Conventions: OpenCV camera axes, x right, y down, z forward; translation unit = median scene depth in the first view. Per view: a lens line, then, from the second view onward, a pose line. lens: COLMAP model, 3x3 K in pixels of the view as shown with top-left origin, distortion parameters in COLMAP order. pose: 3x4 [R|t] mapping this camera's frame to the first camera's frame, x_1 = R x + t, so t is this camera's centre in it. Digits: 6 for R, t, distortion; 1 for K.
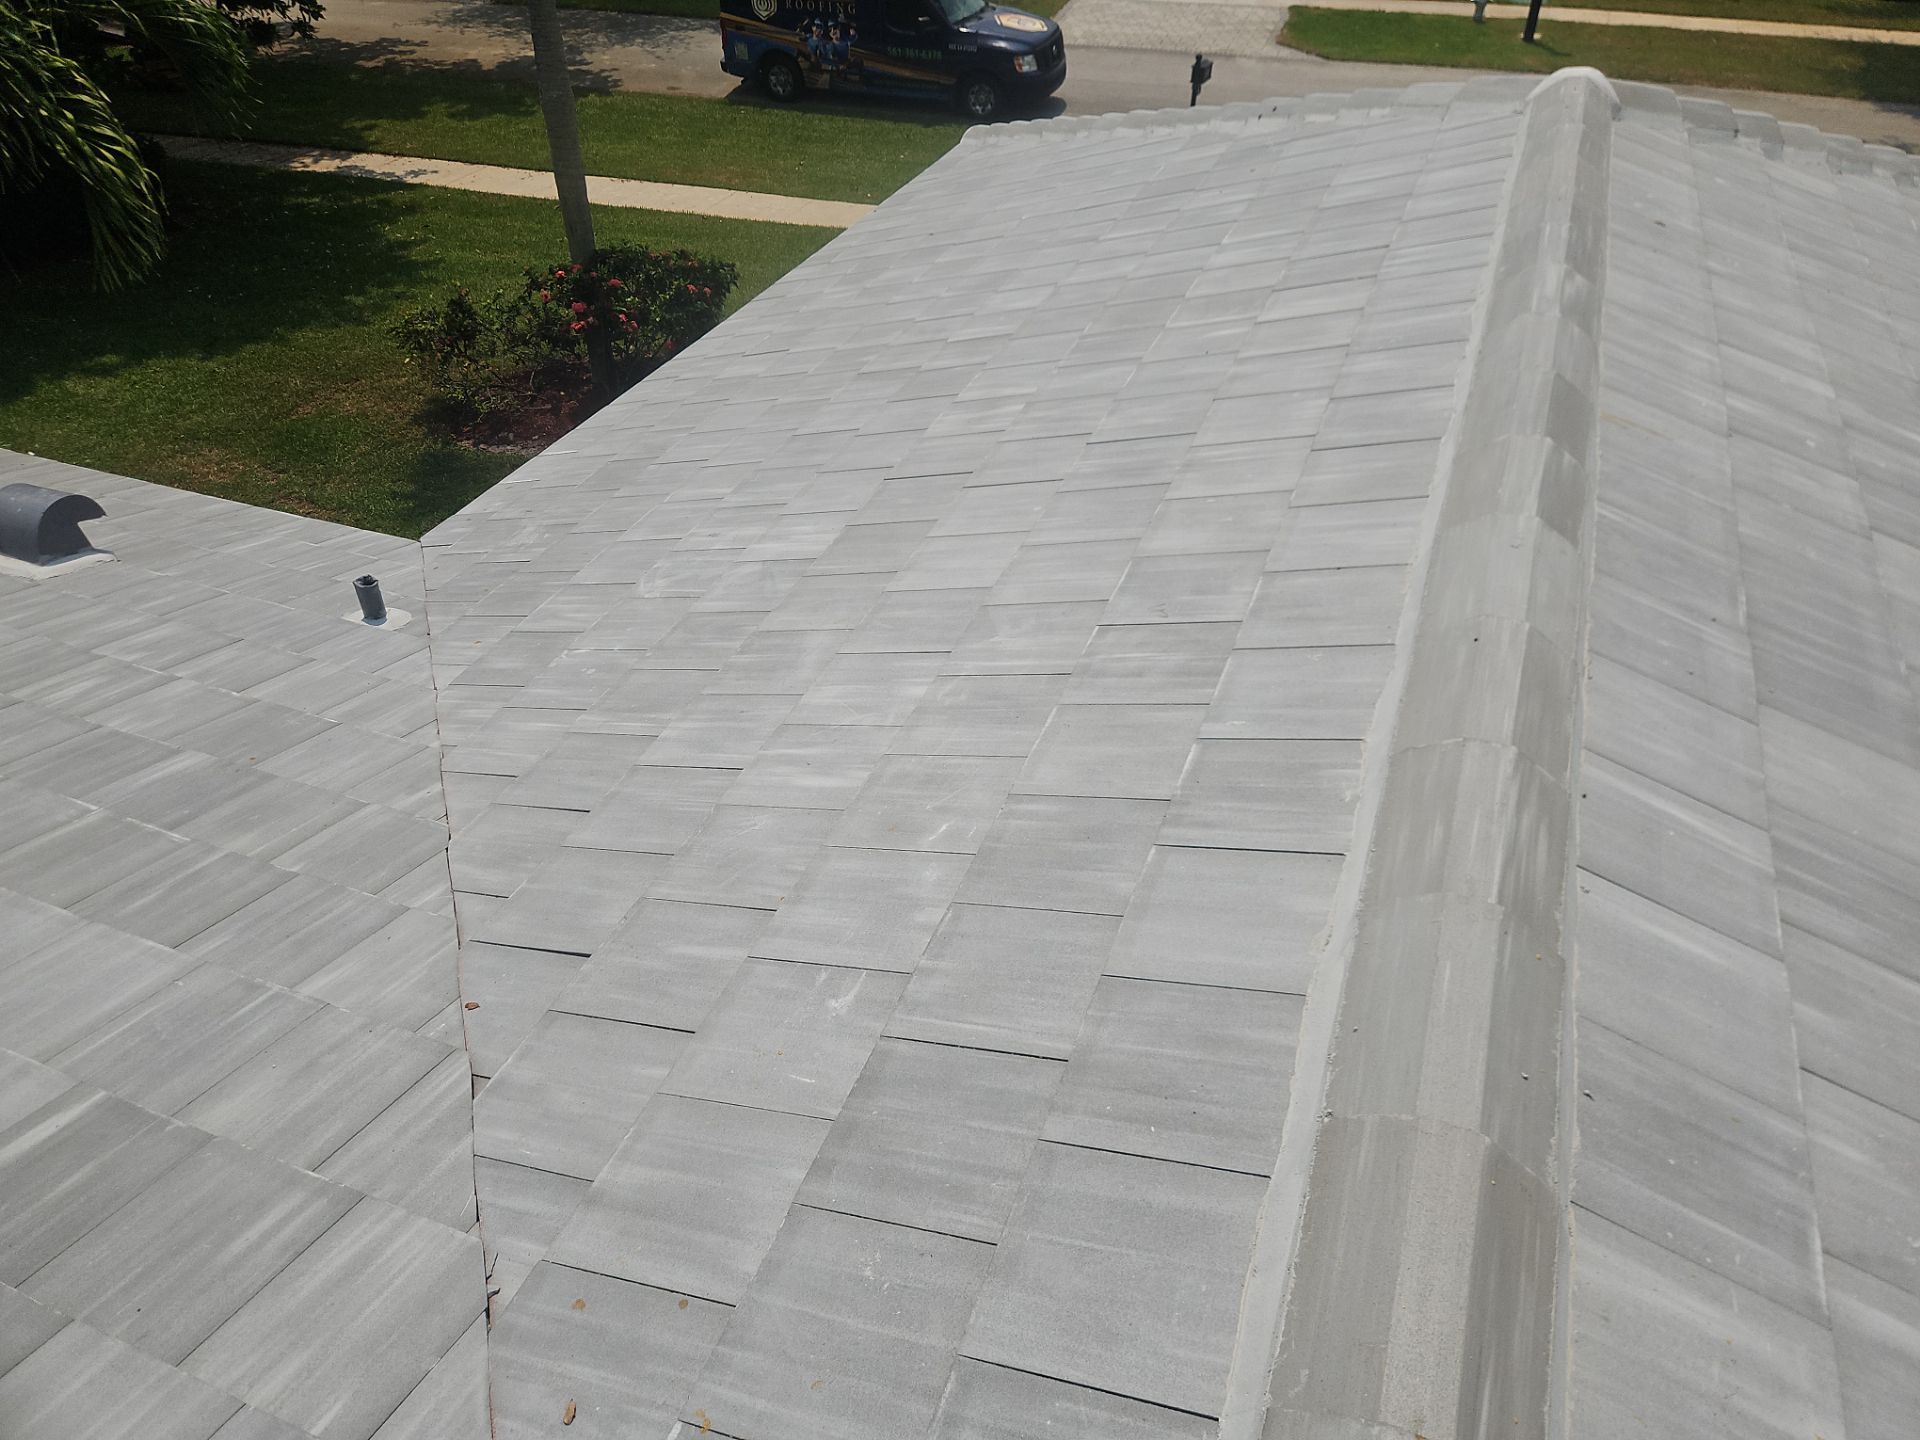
lens RADIAL K [[1278.1, 0, 944.2], [0, 1278.1, 720.1], [0, 0, 1]] dist [0.067771, -0.053308]
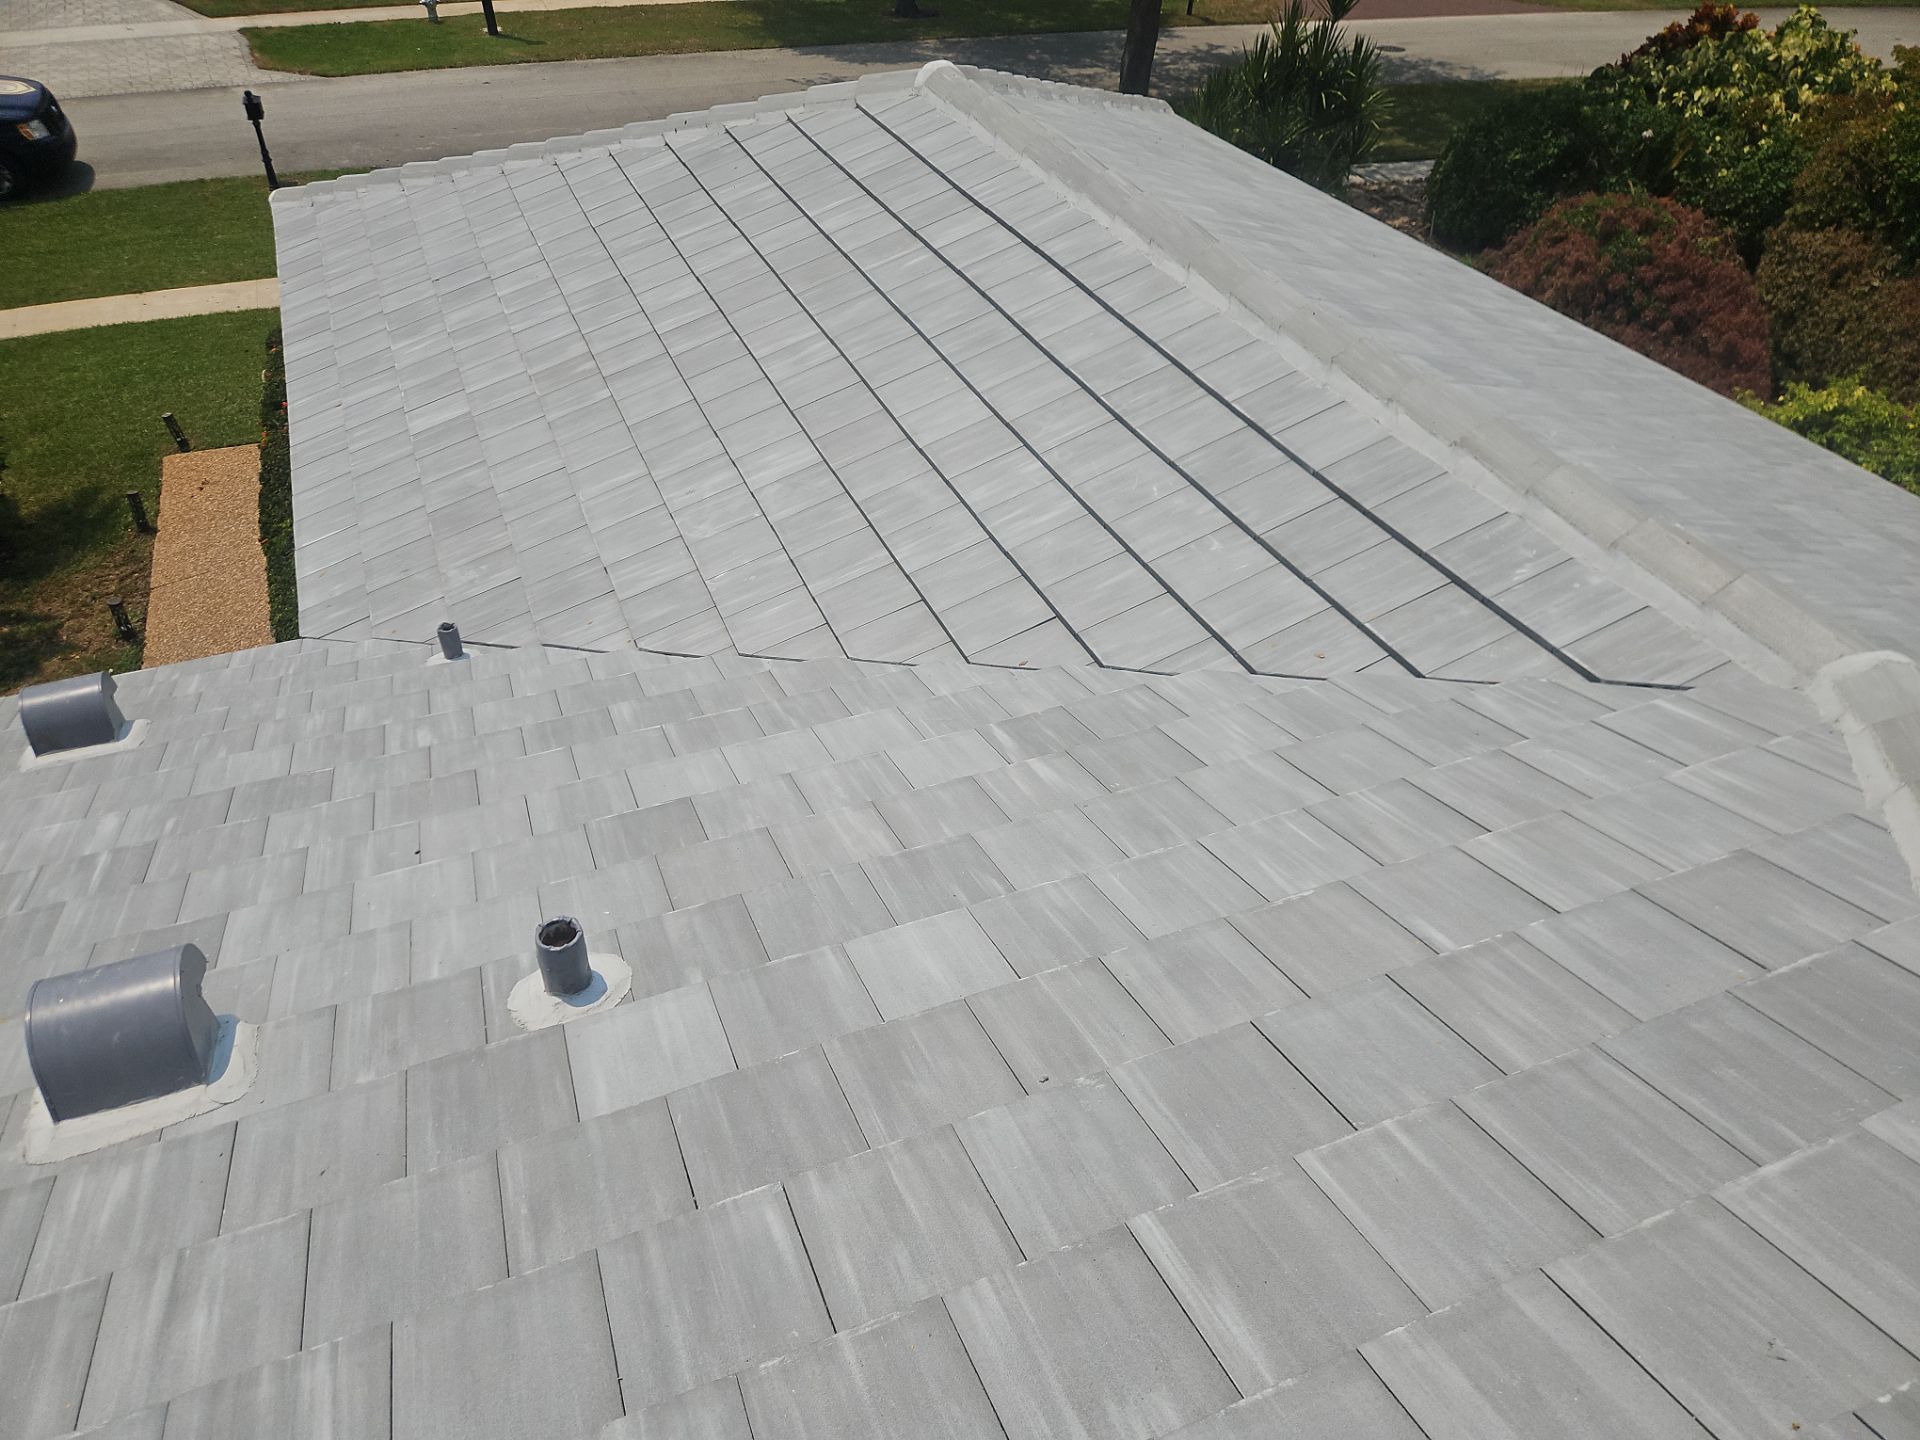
lens RADIAL K [[1278.1, 0, 944.2], [0, 1278.1, 720.1], [0, 0, 1]] dist [0.067771, -0.053308]
pose [[0.732575, -0.418540, 0.536804, -0.366245], [0.415448, 0.899623, 0.134466, 0.000725], [-0.539201, 0.124508, 0.832923, -0.110707]]
